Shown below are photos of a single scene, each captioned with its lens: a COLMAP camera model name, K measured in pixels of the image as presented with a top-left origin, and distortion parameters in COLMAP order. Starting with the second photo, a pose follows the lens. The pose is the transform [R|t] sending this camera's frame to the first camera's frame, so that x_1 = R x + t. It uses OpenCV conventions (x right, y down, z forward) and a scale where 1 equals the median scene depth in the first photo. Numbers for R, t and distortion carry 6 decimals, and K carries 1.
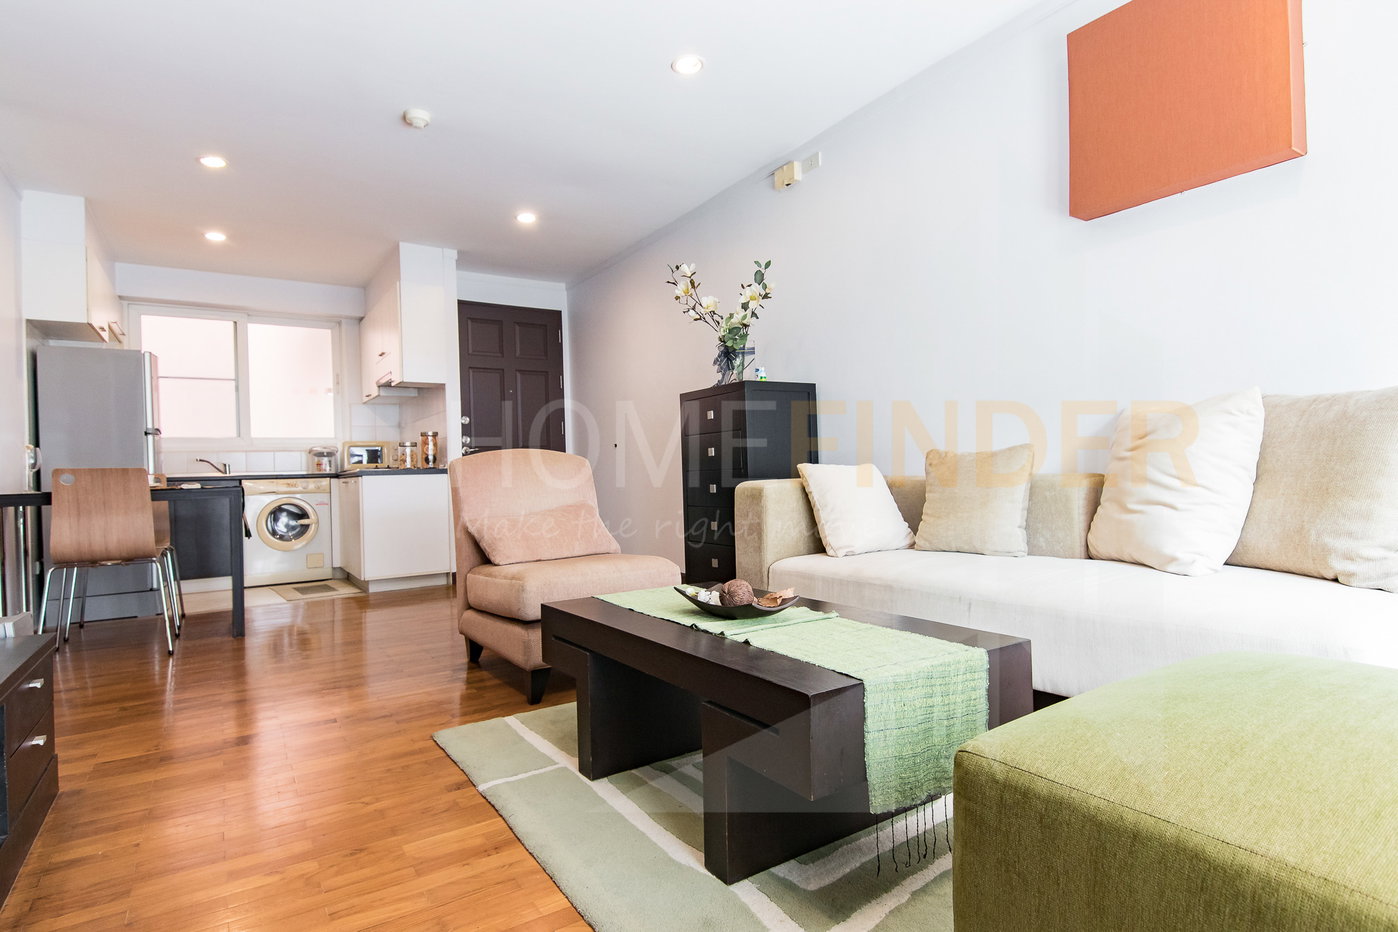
lens RADIAL K [[726.9, 0, 692.0], [0, 726.9, 464.5], [0, 0, 1]] dist [0.021044, -0.010529]
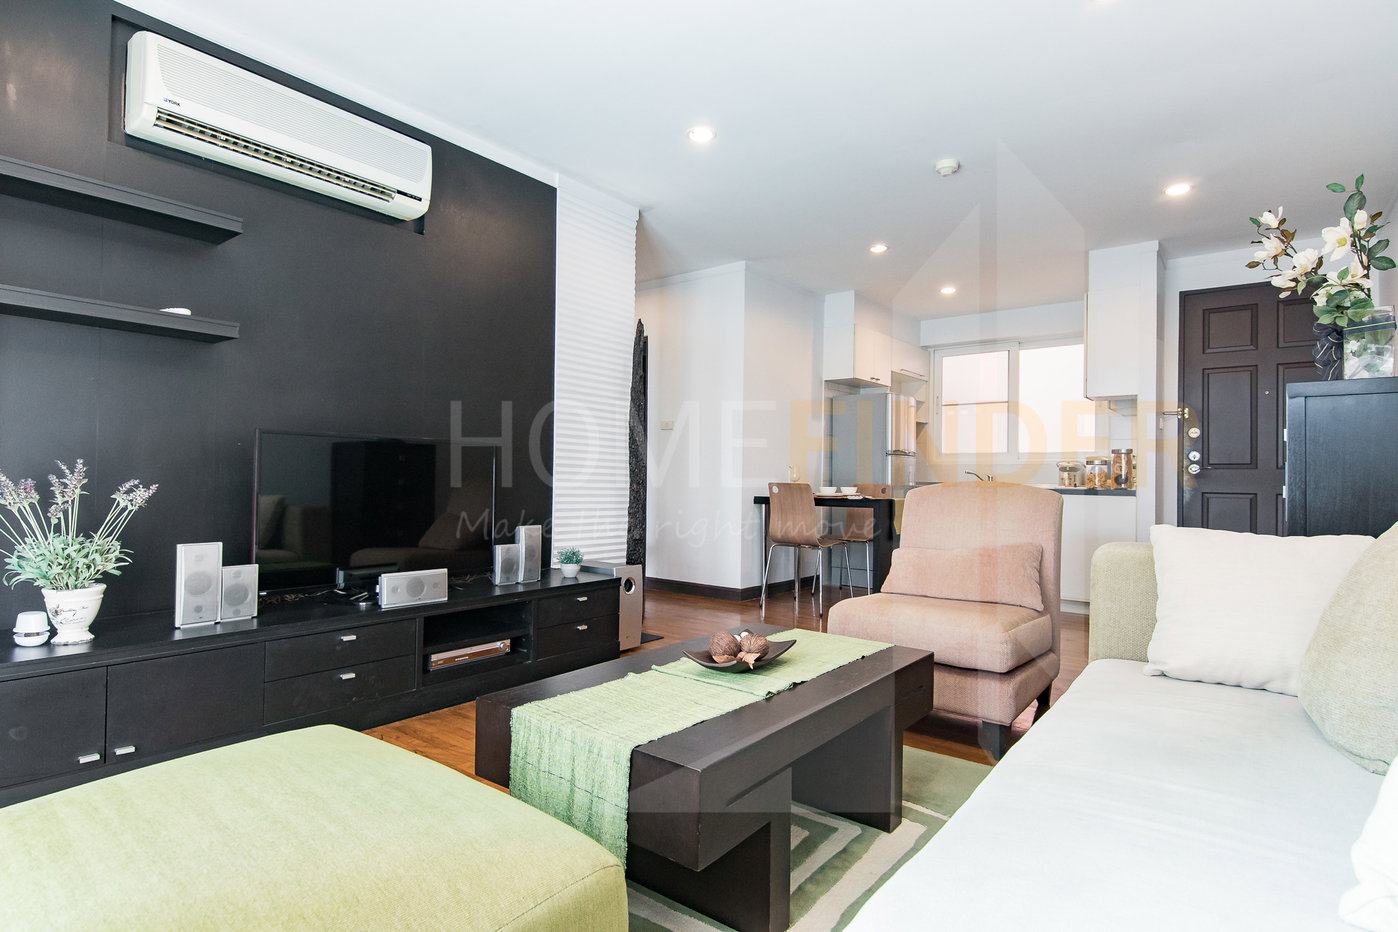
lens RADIAL K [[726.9, 0, 695.4], [0, 726.9, 466.0], [0, 0, 1]] dist [0.021044, -0.010529]
pose [[0.324946, 0.018275, -0.945556, 0.357052], [-0.013510, 0.999801, 0.014680, -0.032152], [0.945636, 0.008004, 0.325128, 0.213646]]
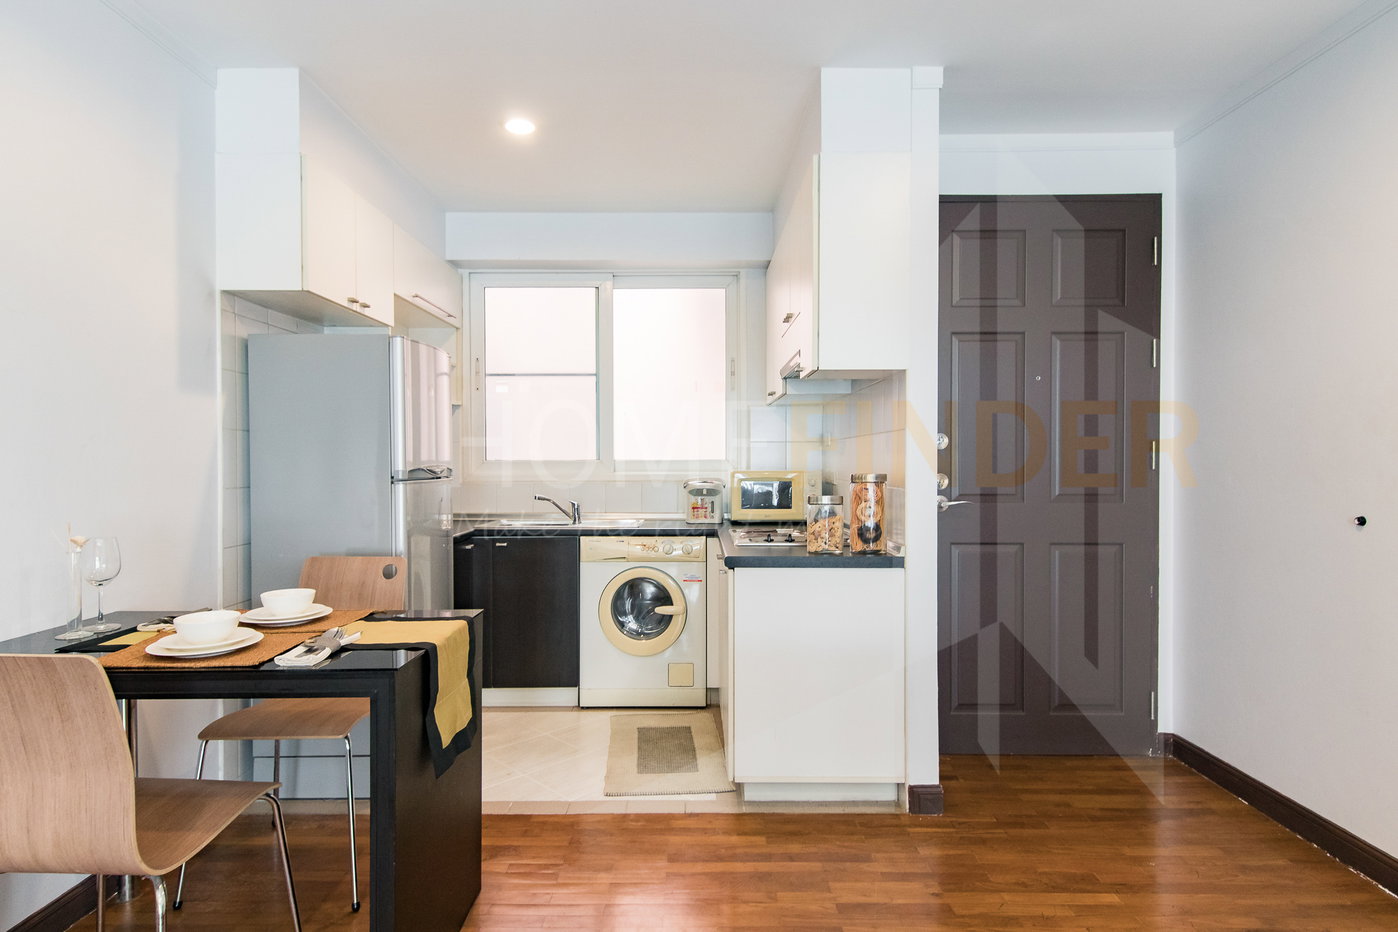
lens RADIAL K [[757.1, 0, 695.6], [0, 757.1, 471.9], [0, 0, 1]] dist [0.017977, -0.002593]
pose [[0.839789, 0.038105, -0.541574, -0.203319], [-0.018078, 0.998943, 0.042252, -0.070014], [0.542611, -0.025692, 0.839591, 0.566597]]
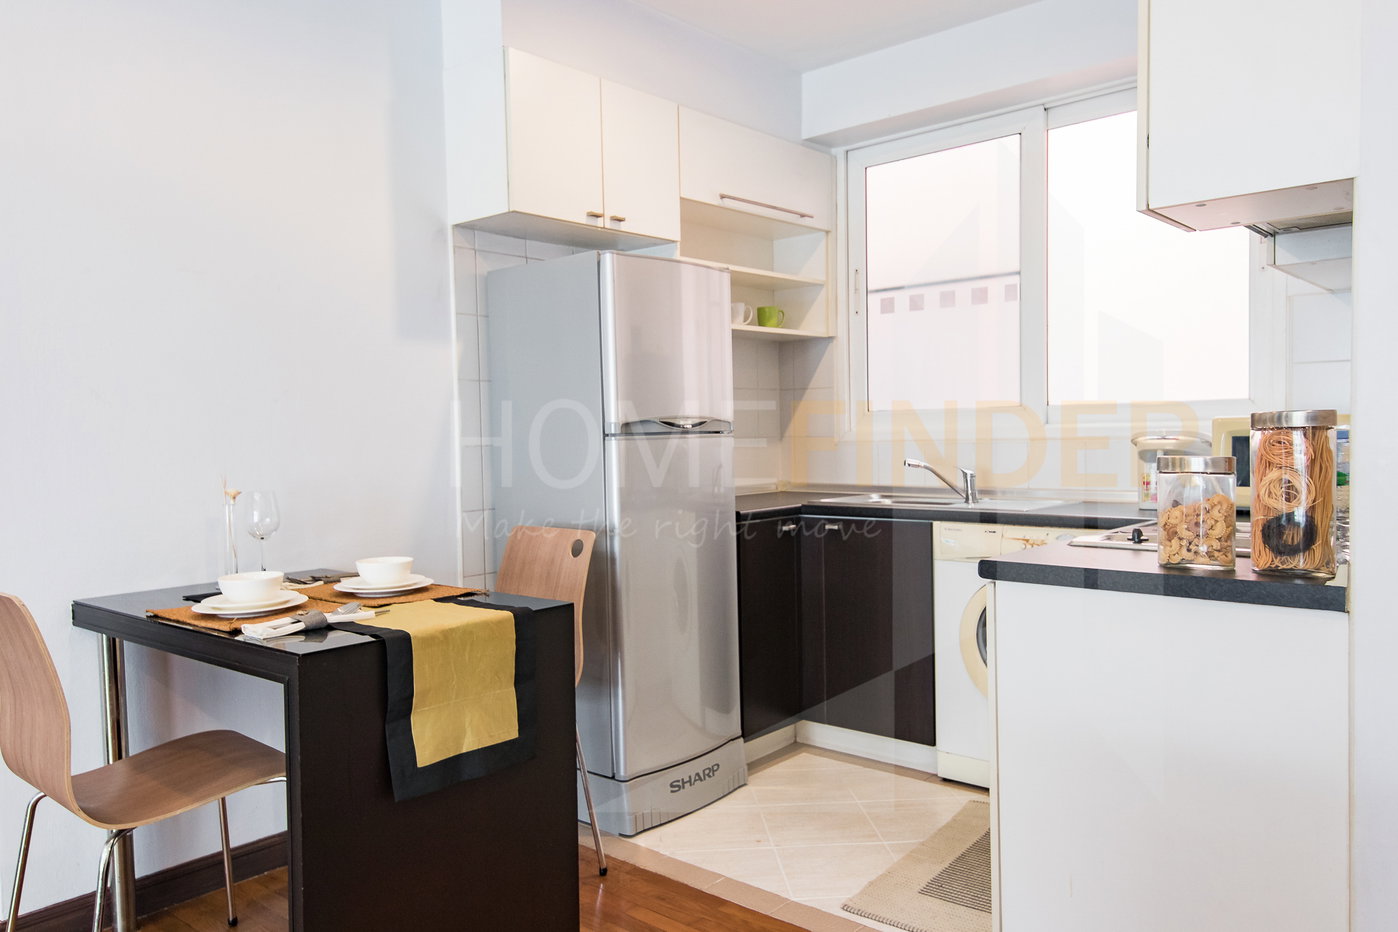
lens RADIAL K [[1024.4, 0, 694.9], [0, 1024.4, 471.3], [0, 0, 1]] dist [0.055212, -0.002593]
pose [[0.282059, 0.064021, -0.957259, -0.107083], [0.023109, 0.997028, 0.073490, -0.058757], [0.959119, -0.042850, 0.279741, 0.784984]]
